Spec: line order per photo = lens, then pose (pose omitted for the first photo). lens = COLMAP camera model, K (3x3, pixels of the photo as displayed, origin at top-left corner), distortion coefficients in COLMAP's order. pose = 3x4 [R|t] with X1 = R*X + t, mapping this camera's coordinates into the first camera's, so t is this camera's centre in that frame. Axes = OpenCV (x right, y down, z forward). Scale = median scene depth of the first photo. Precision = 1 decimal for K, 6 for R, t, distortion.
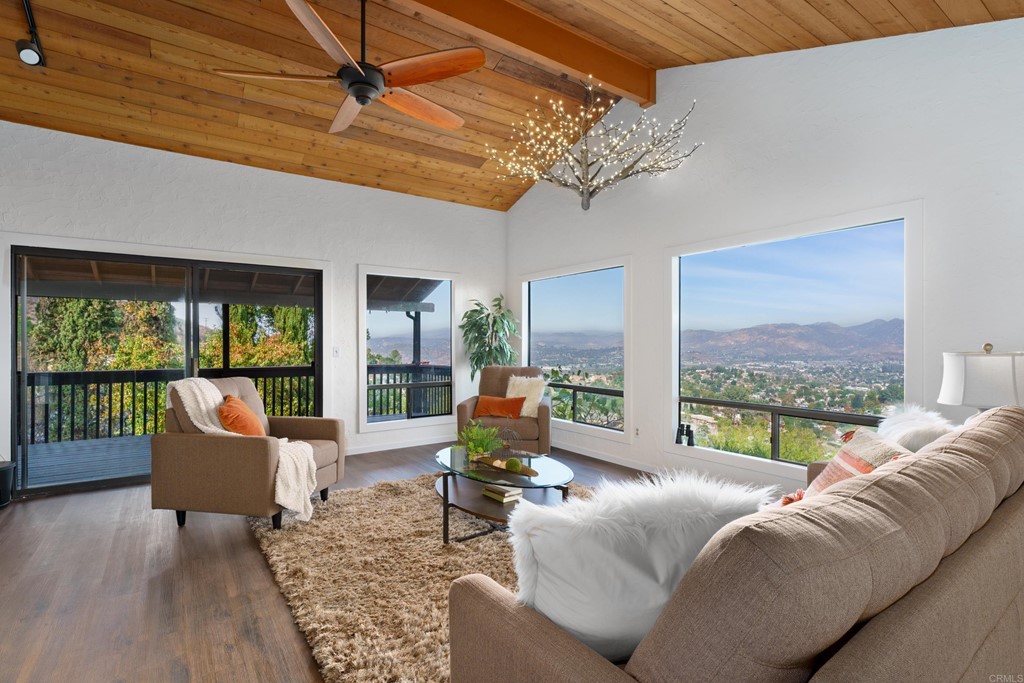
lens RADIAL K [[492.8, 0, 513.9], [0, 492.8, 340.8], [0, 0, 1]] dist [0.000299, -0.000059]
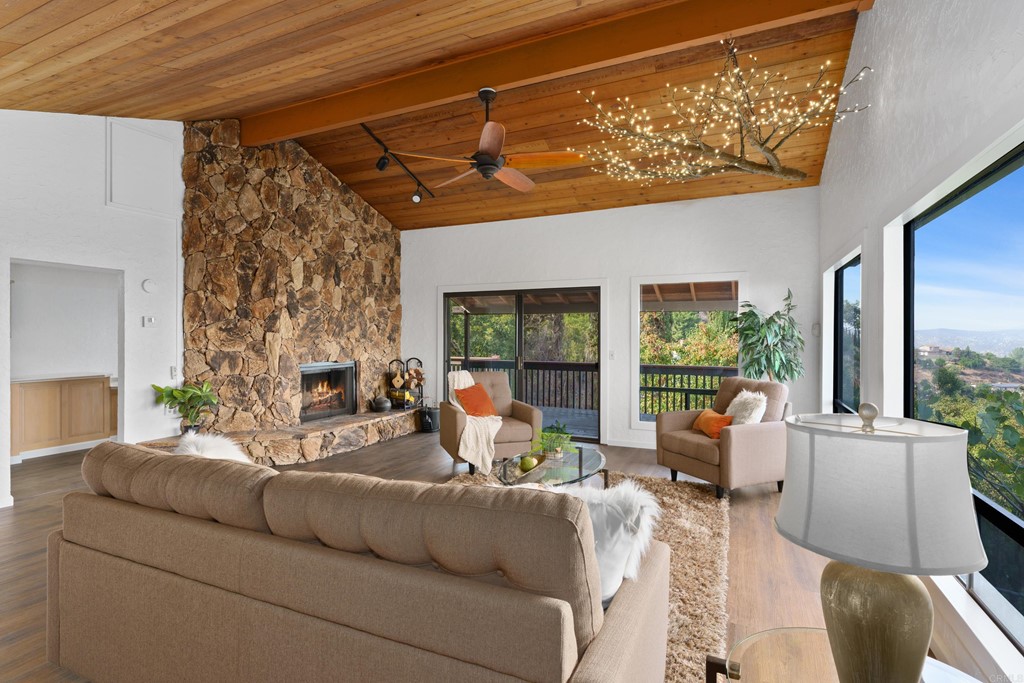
lens RADIAL K [[492.8, 0, 513.9], [0, 492.8, 340.8], [0, 0, 1]] dist [0.000299, -0.000059]
pose [[0.499825, 0.011521, -0.866050, 0.644962], [0.000548, 0.999907, 0.013618, -0.032760], [0.866126, -0.007282, 0.499772, 0.260860]]
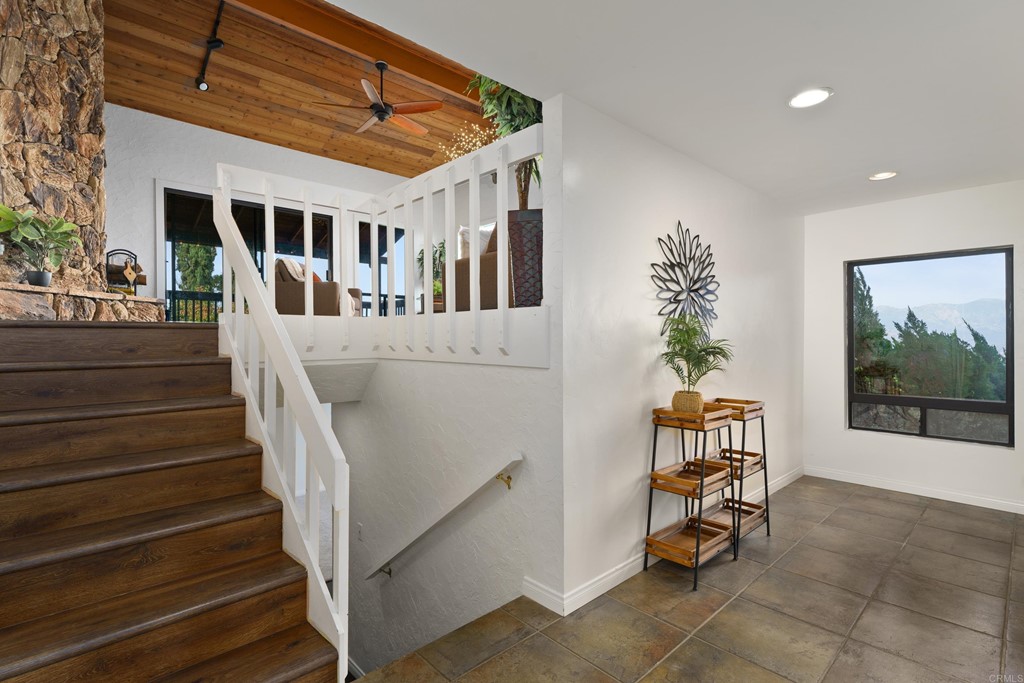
lens RADIAL K [[492.8, 0, 513.9], [0, 492.8, 340.8], [0, 0, 1]] dist [0.000299, -0.000059]
pose [[0.990935, -0.003101, 0.134308, -0.024856], [0.002308, 0.999979, 0.006065, 0.300693], [-0.134324, -0.005700, 0.990921, -0.791136]]
